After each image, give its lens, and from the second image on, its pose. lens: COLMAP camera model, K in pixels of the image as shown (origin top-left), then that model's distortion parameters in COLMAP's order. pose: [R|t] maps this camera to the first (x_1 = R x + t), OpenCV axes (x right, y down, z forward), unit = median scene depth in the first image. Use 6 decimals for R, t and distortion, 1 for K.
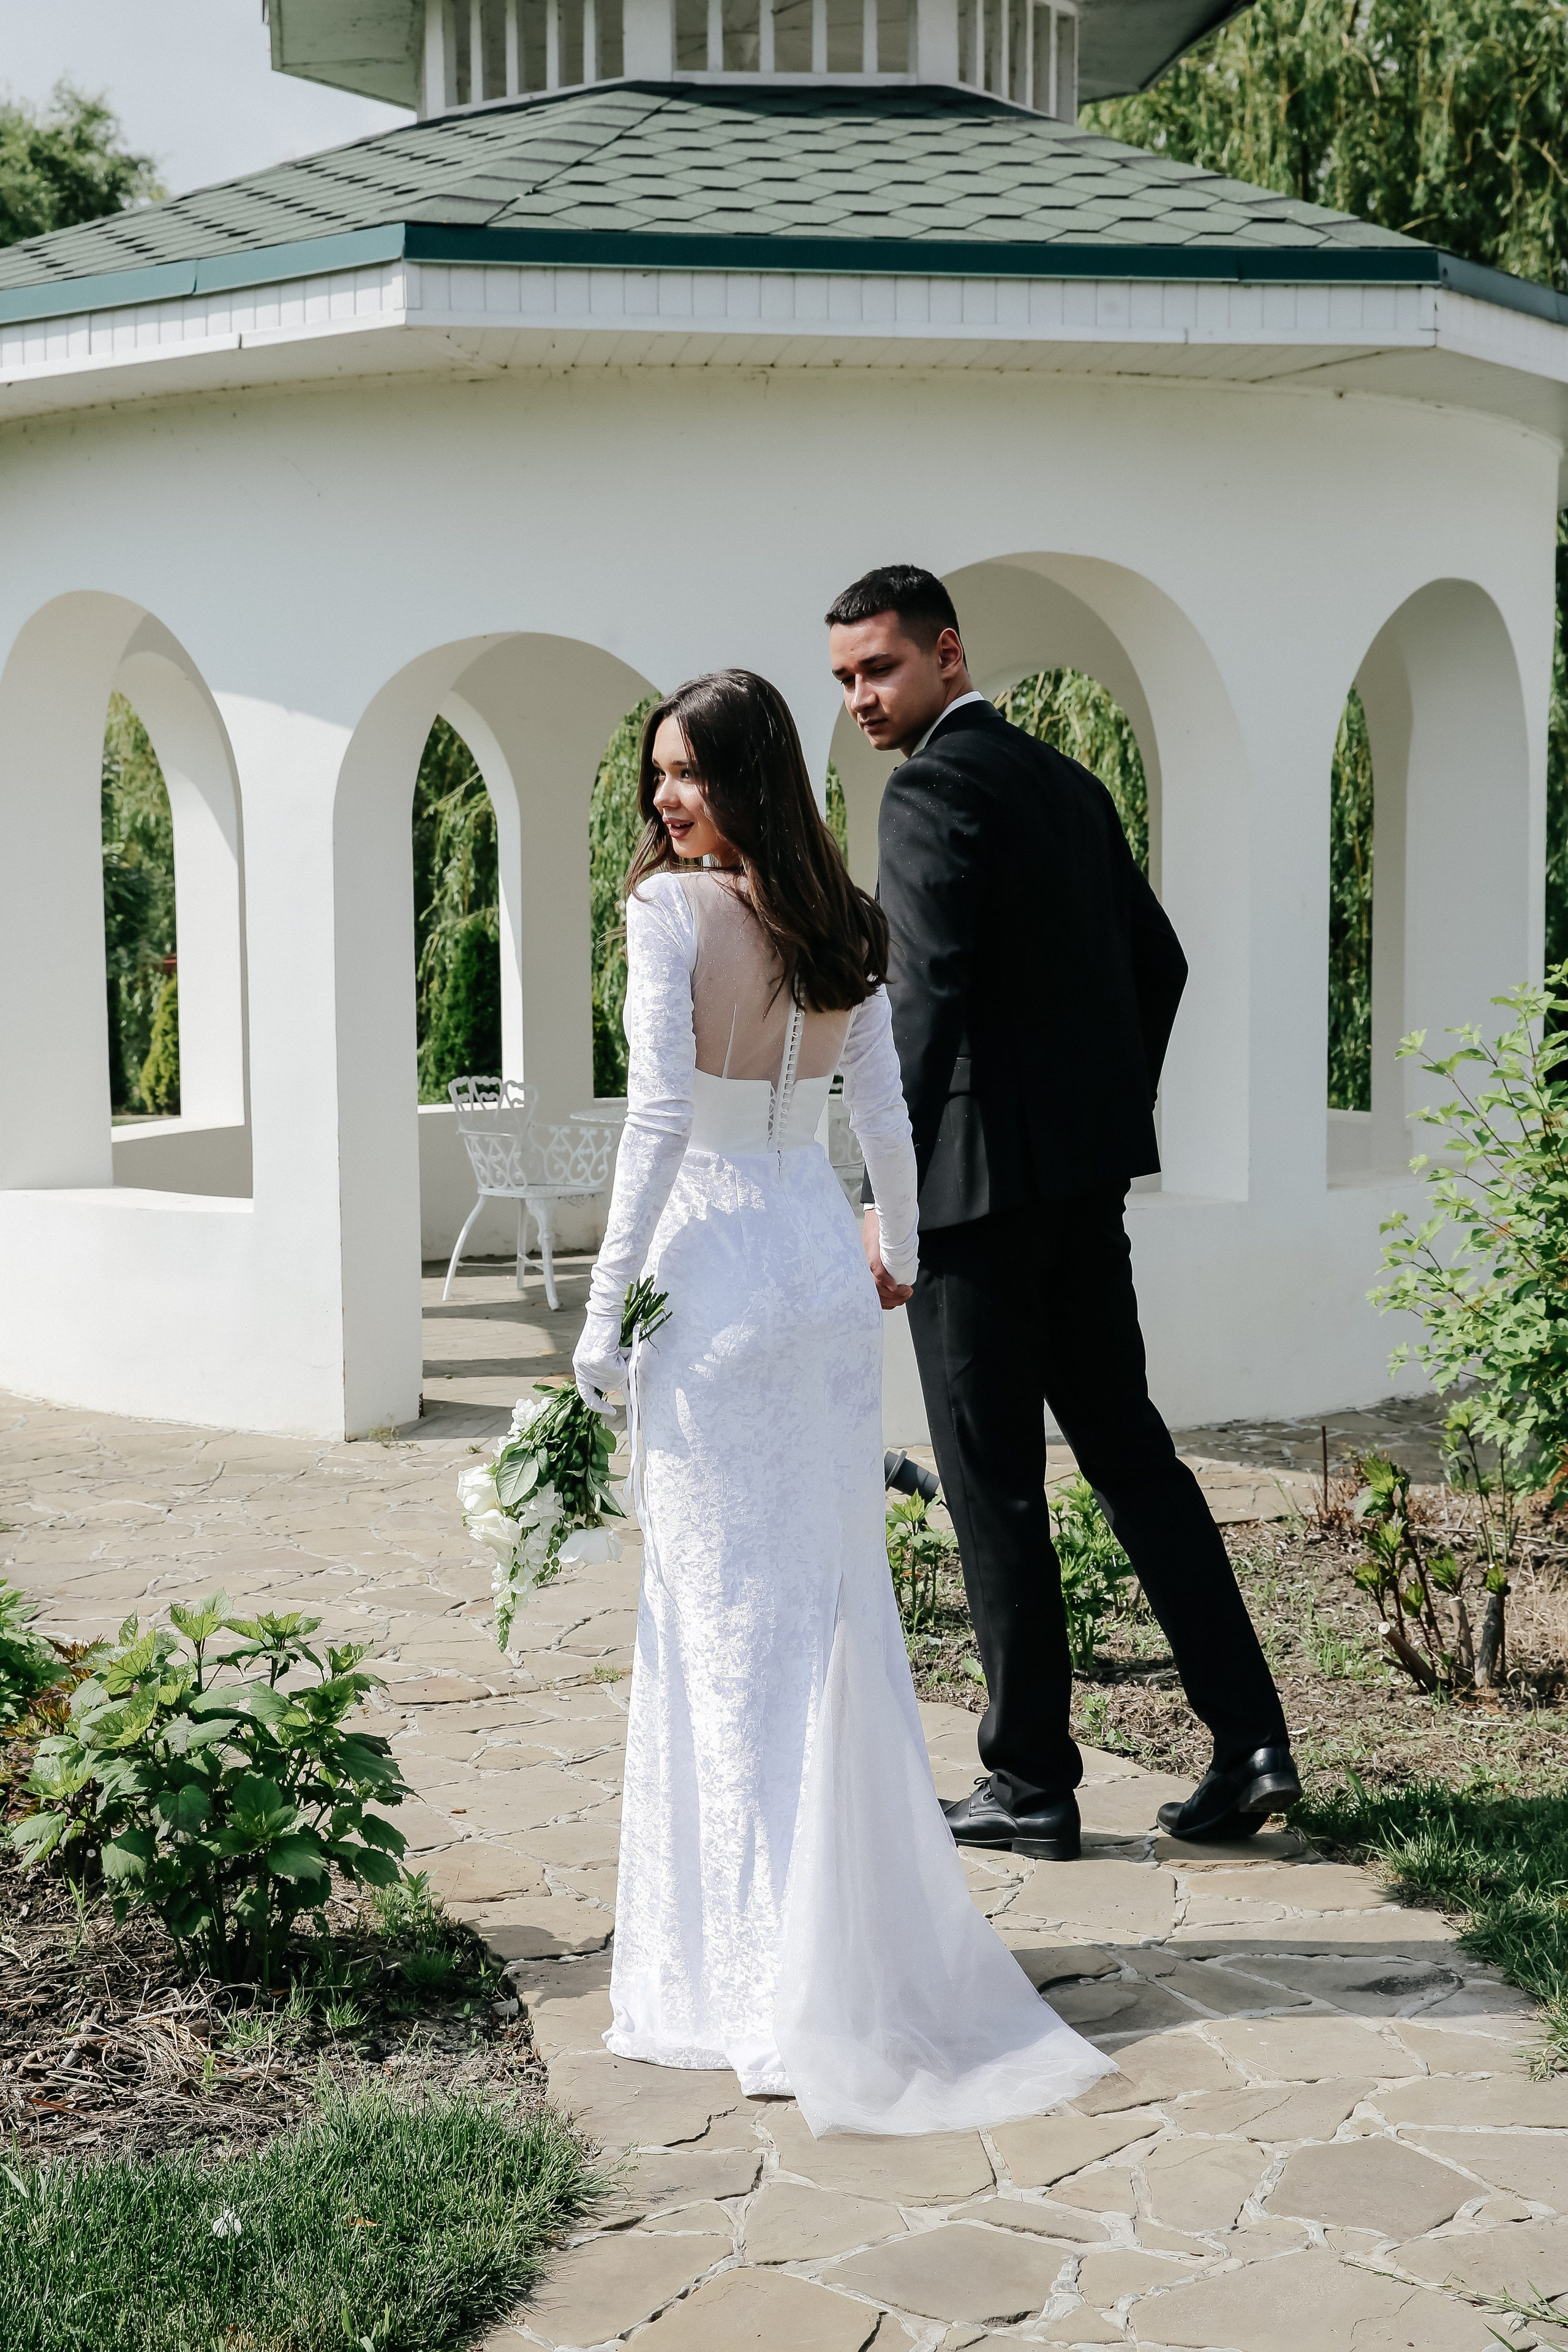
lens RADIAL K [[3289.1, 0, 784.0], [0, 3289.1, 1176.0], [0, 0, 1]] dist [0.017719, 0.038267]
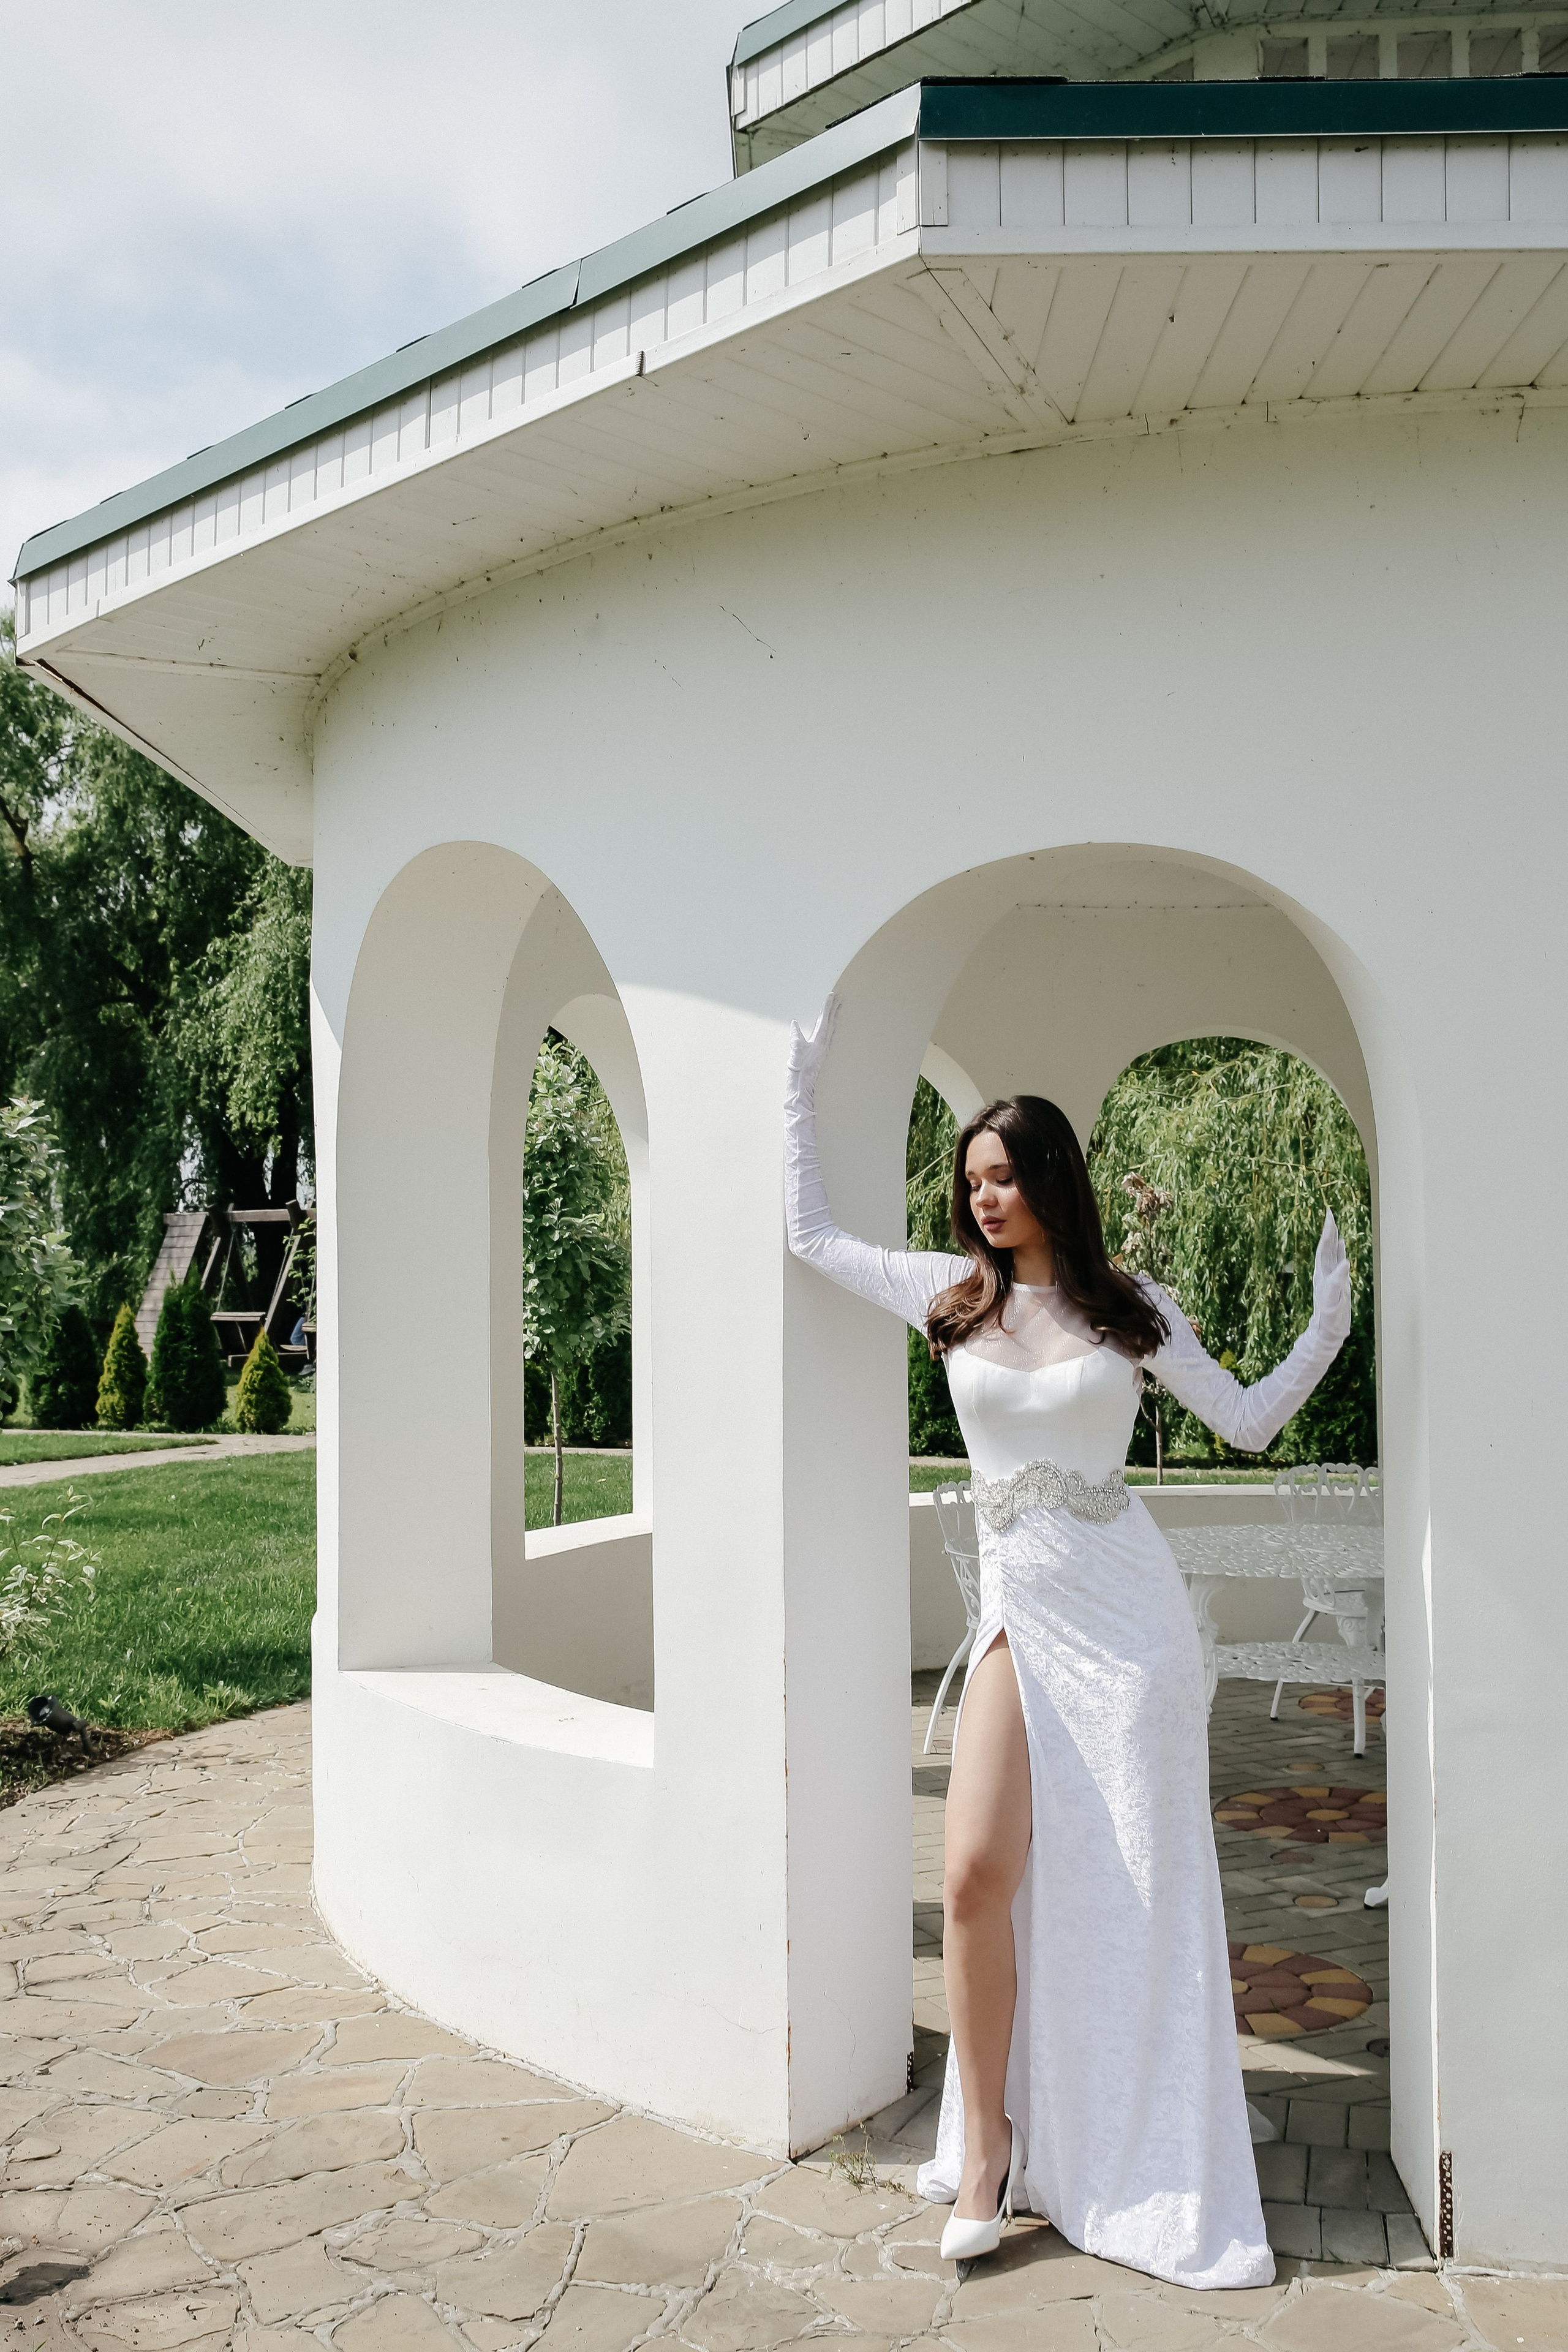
lens RADIAL K [[2374.0, 0, 784.0], [0, 2374.0, 1176.0], [0, 0, 1]] dist [0.008643, 0.002488]
pose [[0.988684, -0.001405, -0.150004, -0.067227], [-0.016627, 0.992768, -0.118888, -0.049322], [0.149086, 0.120037, 0.981511, 0.539019]]
